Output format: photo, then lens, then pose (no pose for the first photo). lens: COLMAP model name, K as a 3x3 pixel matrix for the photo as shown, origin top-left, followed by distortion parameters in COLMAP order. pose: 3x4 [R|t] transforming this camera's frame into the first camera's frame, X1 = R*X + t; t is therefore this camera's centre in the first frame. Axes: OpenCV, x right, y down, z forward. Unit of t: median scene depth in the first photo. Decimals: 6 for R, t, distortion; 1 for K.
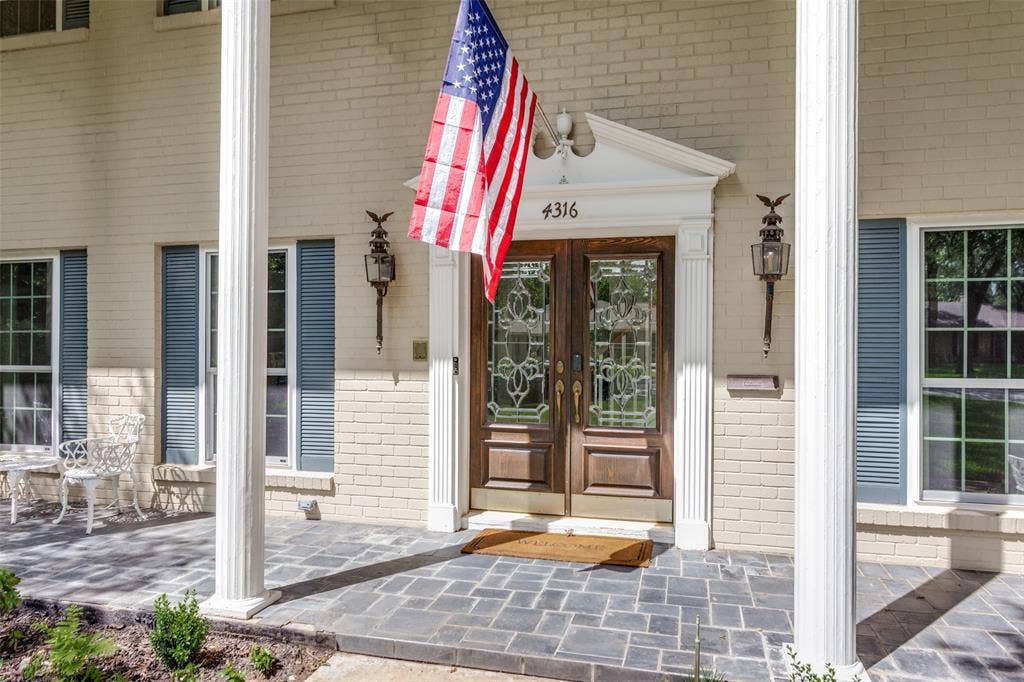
lens RADIAL K [[724.1, 0, 506.6], [0, 724.1, 341.3], [0, 0, 1]] dist [0.010292, 0.003371]
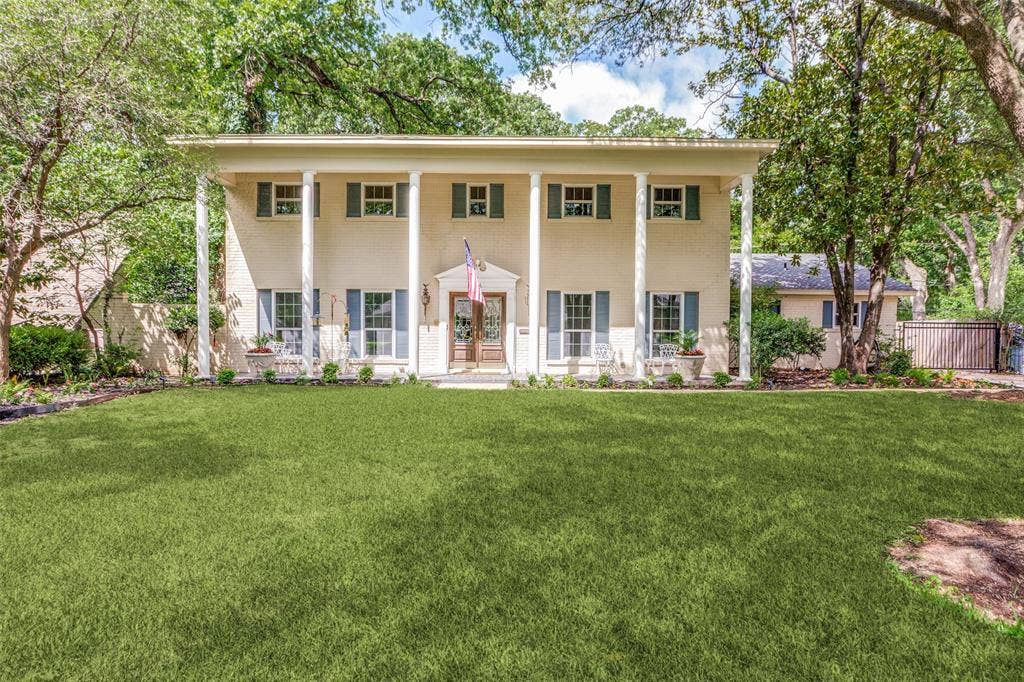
lens RADIAL K [[724.1, 0, 508.8], [0, 724.1, 341.5], [0, 0, 1]] dist [0.010292, 0.003371]
pose [[0.963072, -0.002282, 0.269235, -0.742160], [-0.004552, 0.999683, 0.024755, 0.015624], [-0.269207, -0.025066, 0.962756, -2.544092]]
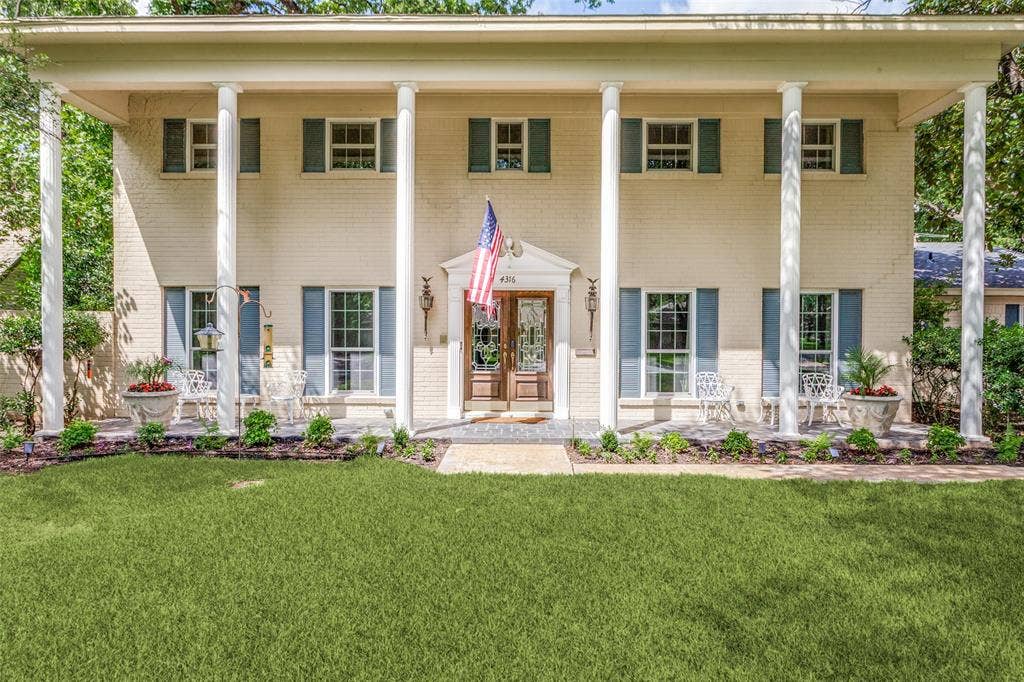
lens RADIAL K [[724.1, 0, 508.2], [0, 724.1, 338.0], [0, 0, 1]] dist [0.010292, 0.003371]
pose [[0.967897, 0.000141, 0.251345, -0.494344], [-0.002814, 0.999943, 0.010274, -0.013995], [-0.251330, -0.010652, 0.967843, -1.225752]]
